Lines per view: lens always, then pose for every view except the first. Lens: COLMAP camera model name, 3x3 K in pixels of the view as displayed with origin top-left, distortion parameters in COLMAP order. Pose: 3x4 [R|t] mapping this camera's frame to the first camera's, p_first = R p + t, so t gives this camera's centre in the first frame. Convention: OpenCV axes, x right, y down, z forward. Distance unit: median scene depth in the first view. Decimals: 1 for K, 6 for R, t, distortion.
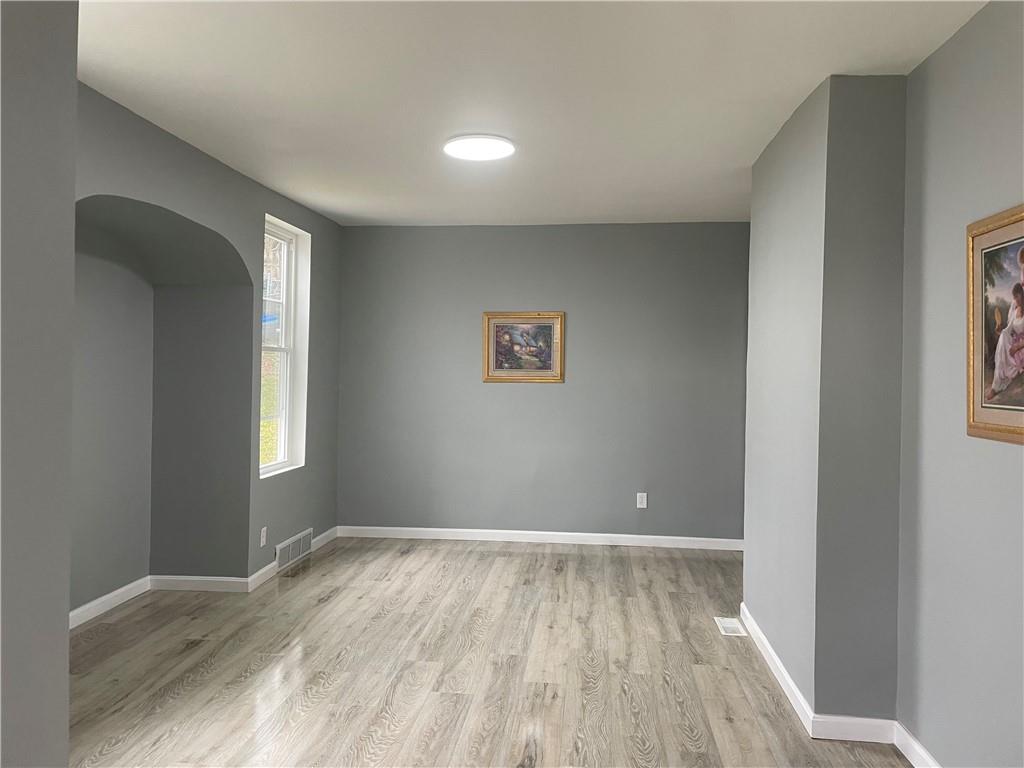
lens RADIAL K [[776.9, 0, 514.8], [0, 776.9, 377.7], [0, 0, 1]] dist [0.125203, -0.157543]
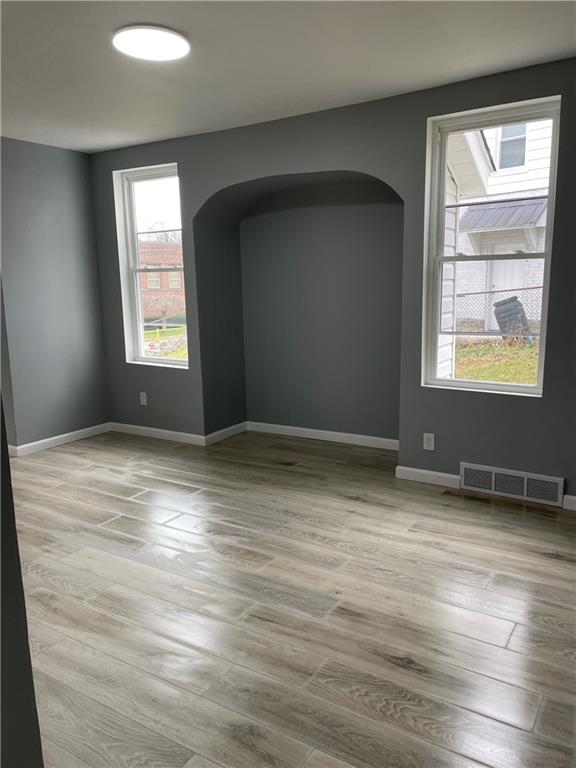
lens RADIAL K [[582.7, 0, 289.8], [0, 582.7, 381.0], [0, 0, 1]] dist [0.125203, -0.157543]
pose [[-0.460561, 0.148538, -0.875111, 0.484657], [0.007848, 0.986542, 0.163321, -0.009857], [0.887593, 0.068351, -0.455529, 1.288565]]
